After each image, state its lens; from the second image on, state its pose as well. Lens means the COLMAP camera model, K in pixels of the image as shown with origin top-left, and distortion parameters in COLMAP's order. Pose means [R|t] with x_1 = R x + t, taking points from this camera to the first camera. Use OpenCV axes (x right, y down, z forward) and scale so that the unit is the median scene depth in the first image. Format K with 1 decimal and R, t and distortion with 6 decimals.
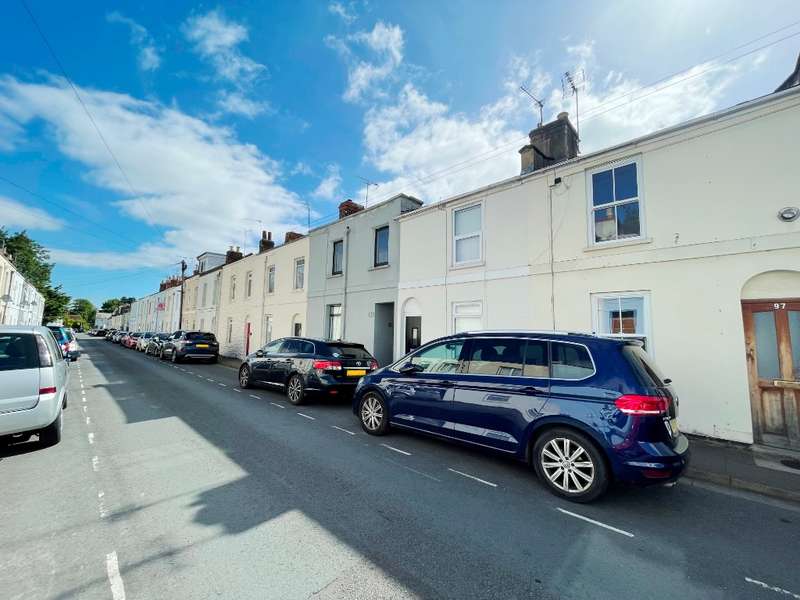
lens RADIAL K [[325.0, 0, 398.0], [0, 325.0, 297.2], [0, 0, 1]] dist [-0.008491, -0.000334]
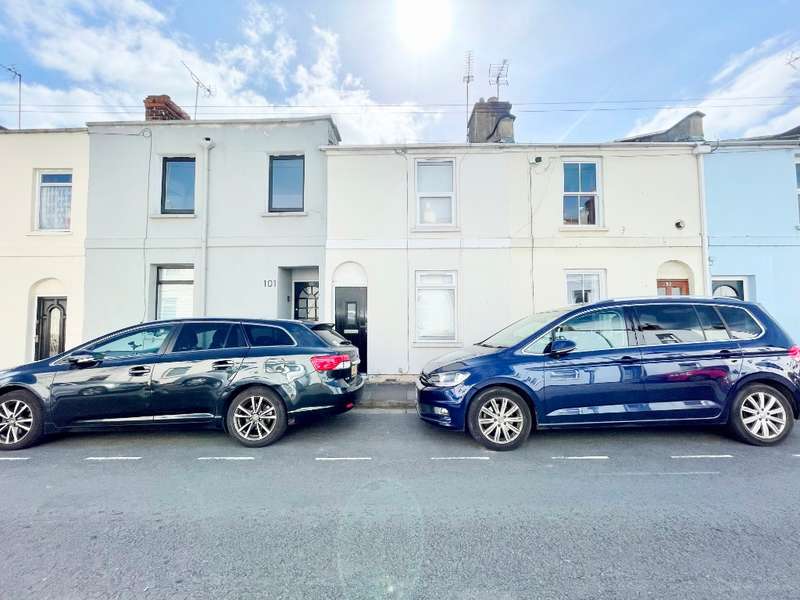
lens RADIAL K [[325.0, 0, 398.0], [0, 325.0, 297.2], [0, 0, 1]] dist [-0.008491, -0.000334]
pose [[0.723204, 0.002714, 0.690629, -0.522438], [-0.053437, 0.997214, 0.052038, 0.050888], [-0.688564, -0.074539, 0.721334, 0.485500]]
